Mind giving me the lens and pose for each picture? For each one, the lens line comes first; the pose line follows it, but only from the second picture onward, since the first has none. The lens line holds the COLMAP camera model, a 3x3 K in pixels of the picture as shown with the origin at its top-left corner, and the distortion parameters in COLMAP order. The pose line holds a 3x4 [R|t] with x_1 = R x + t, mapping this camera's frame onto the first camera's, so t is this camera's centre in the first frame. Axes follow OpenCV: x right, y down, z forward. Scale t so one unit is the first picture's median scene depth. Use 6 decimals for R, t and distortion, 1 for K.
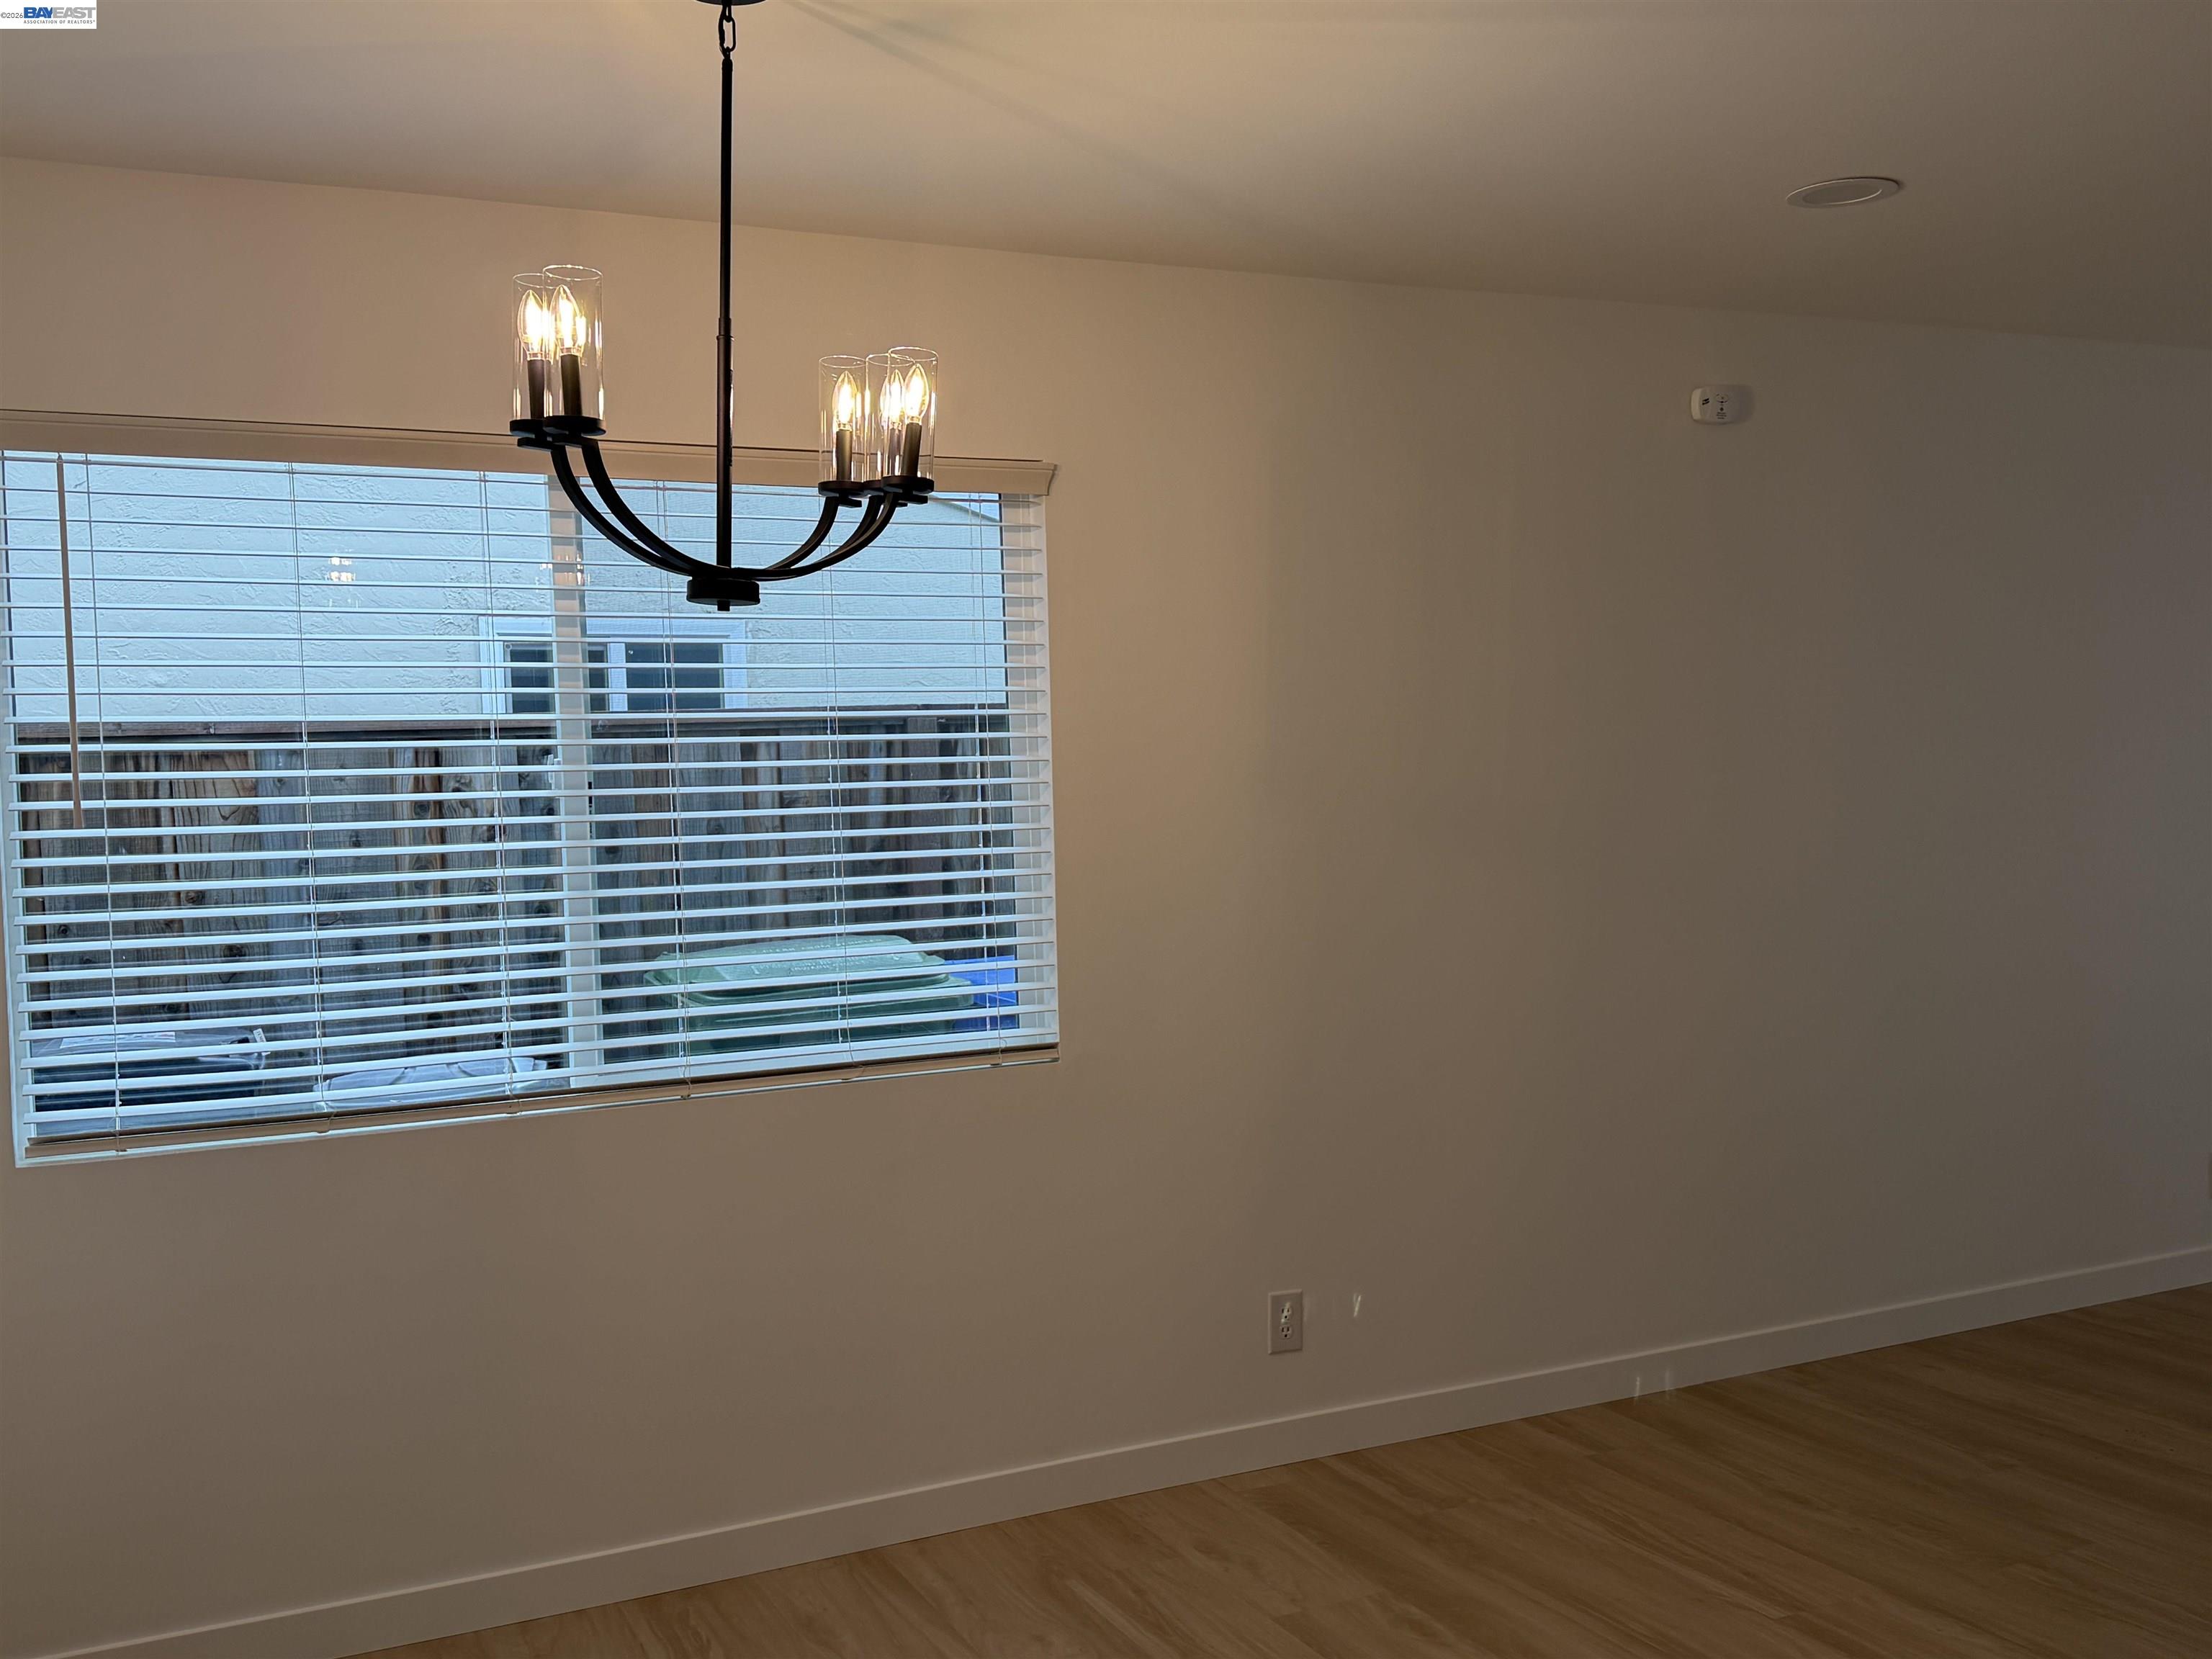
lens RADIAL K [[2038.4, 0, 1092.2], [0, 2038.4, 810.8], [0, 0, 1]] dist [0.078113, -0.021946]
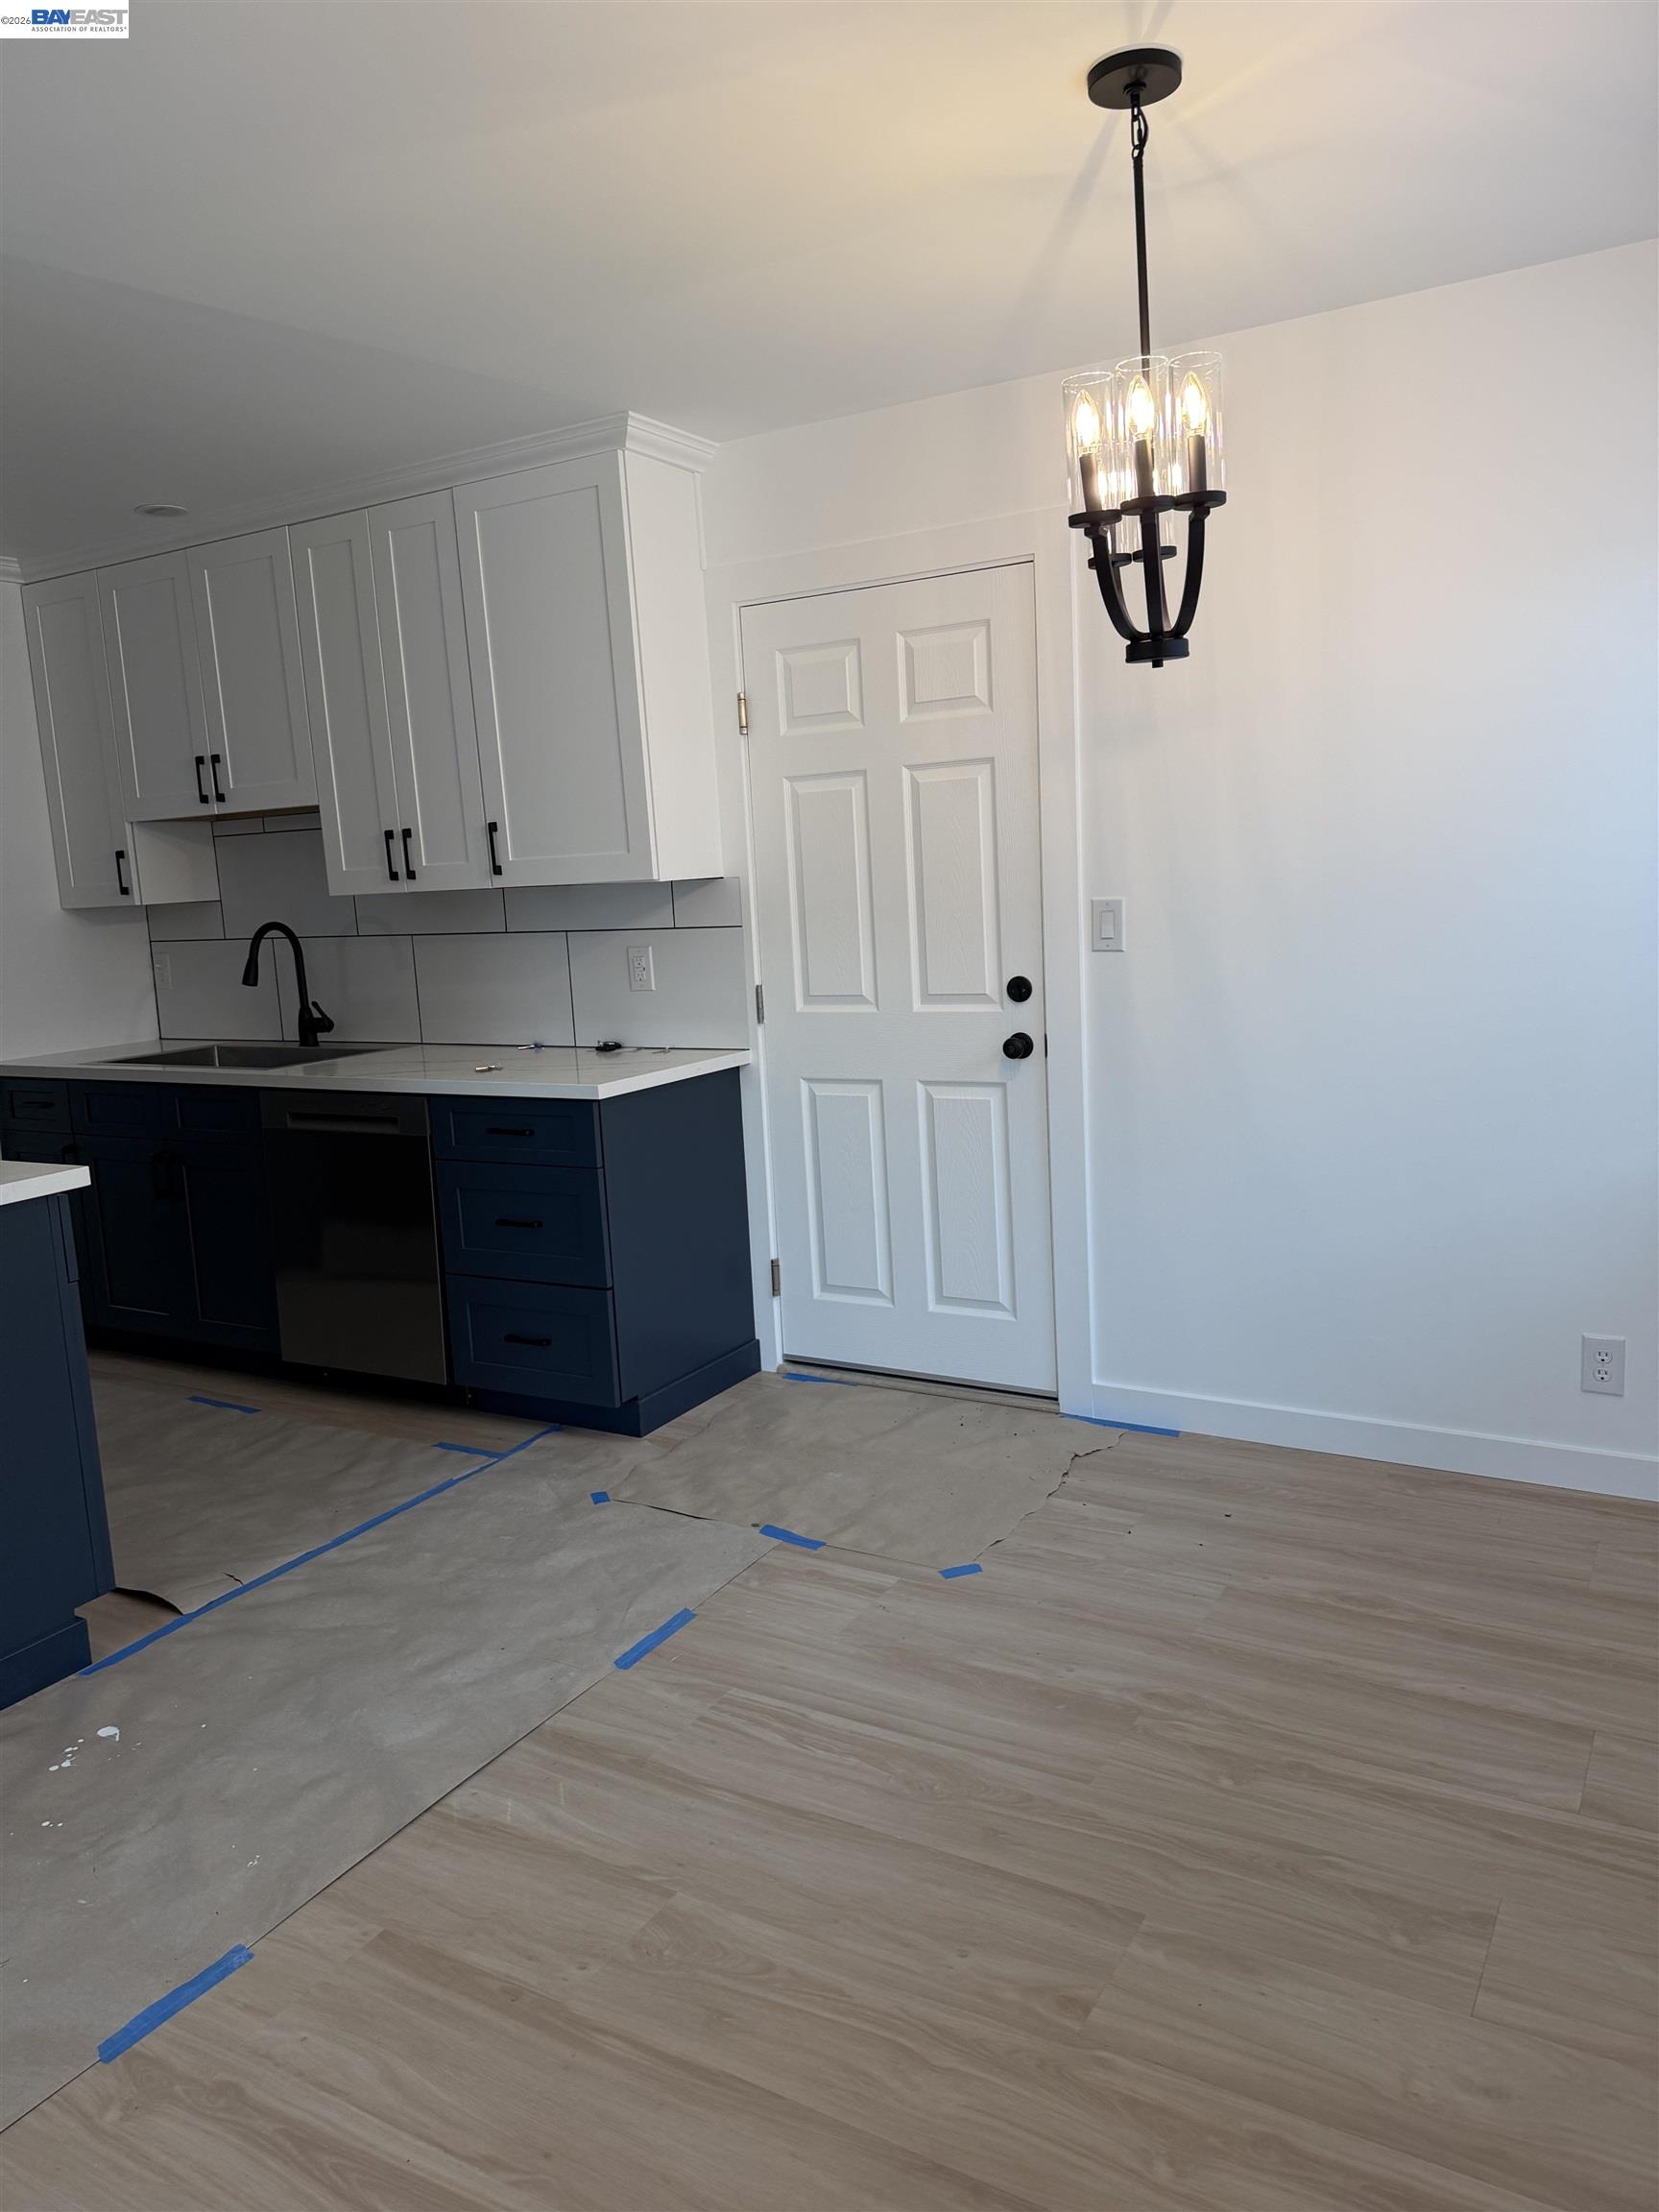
lens RADIAL K [[1603.3, 0, 842.2], [0, 1603.3, 1098.6], [0, 0, 1]] dist [0.106304, -0.038142]
pose [[-0.815086, 0.160614, -0.556630, 0.375026], [0.078394, 0.982542, 0.168716, -0.020516], [0.574011, 0.093881, -0.813448, 1.220633]]
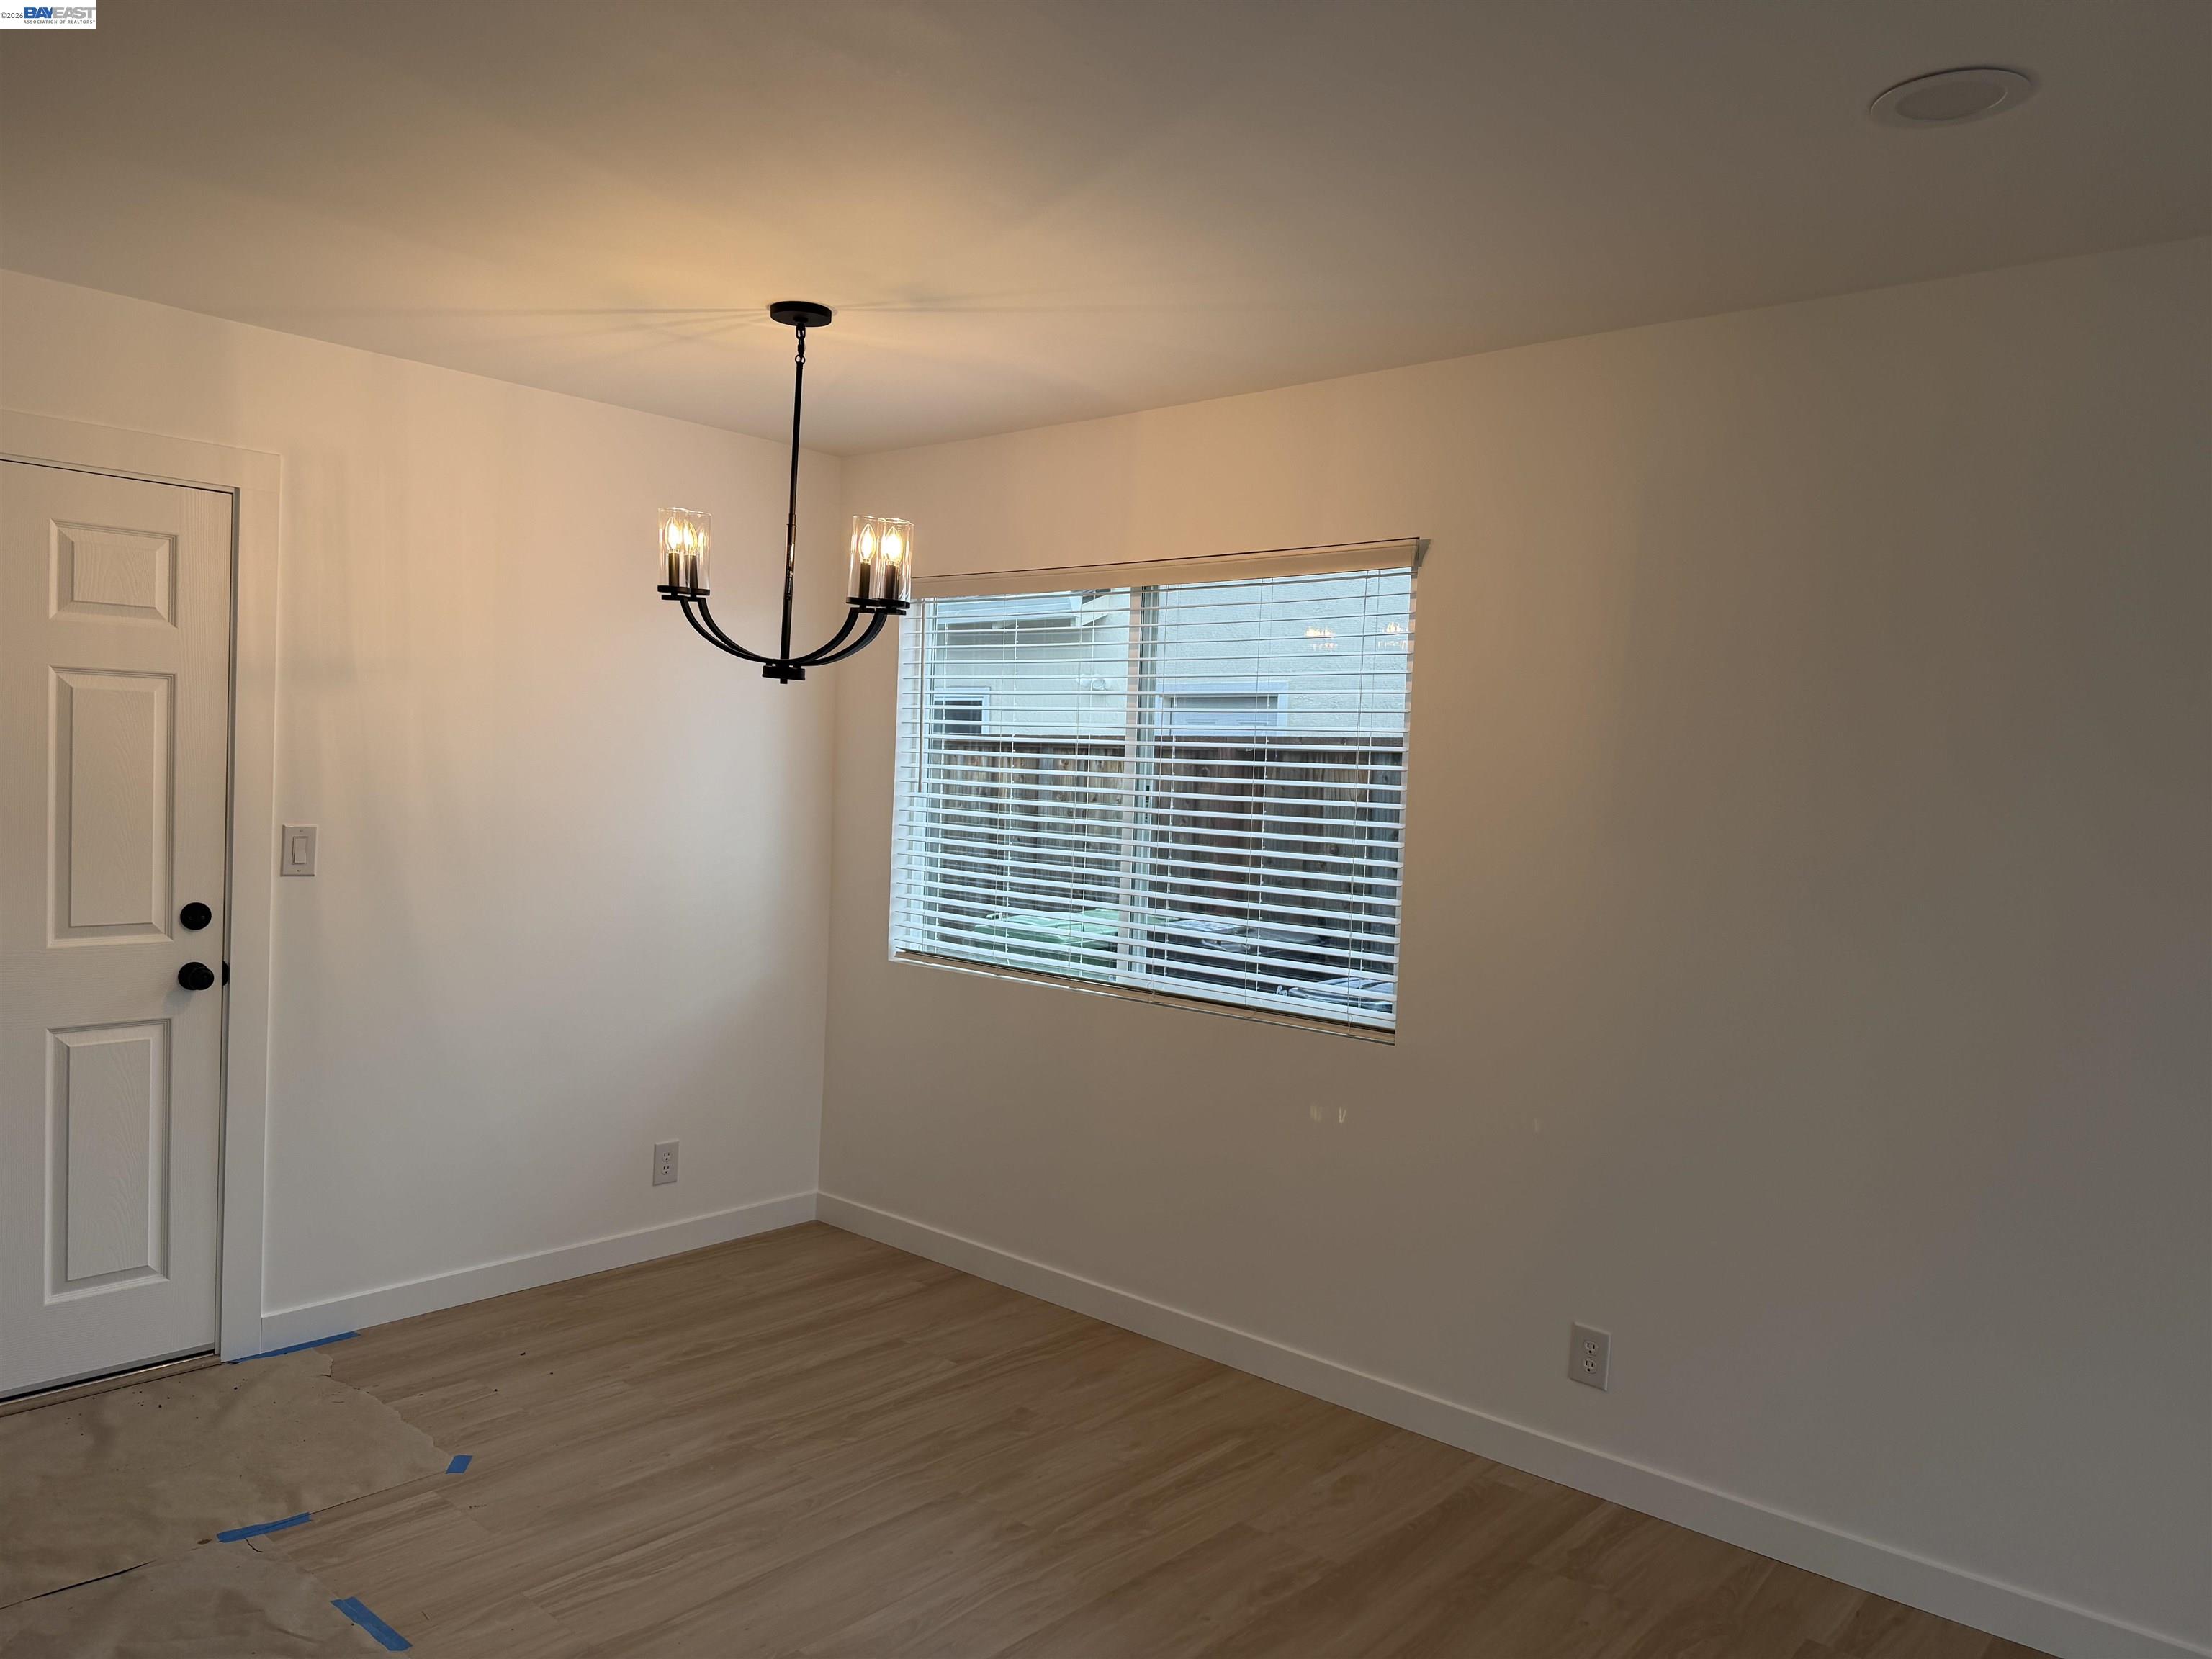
lens RADIAL K [[1603.3, 0, 1085.9], [0, 1603.3, 830.3], [0, 0, 1]] dist [0.106304, -0.038142]
pose [[0.392026, 0.086139, -0.915912, 0.843886], [-0.057536, 0.995953, 0.069040, -0.061162], [0.918153, 0.025632, 0.395396, 0.517800]]
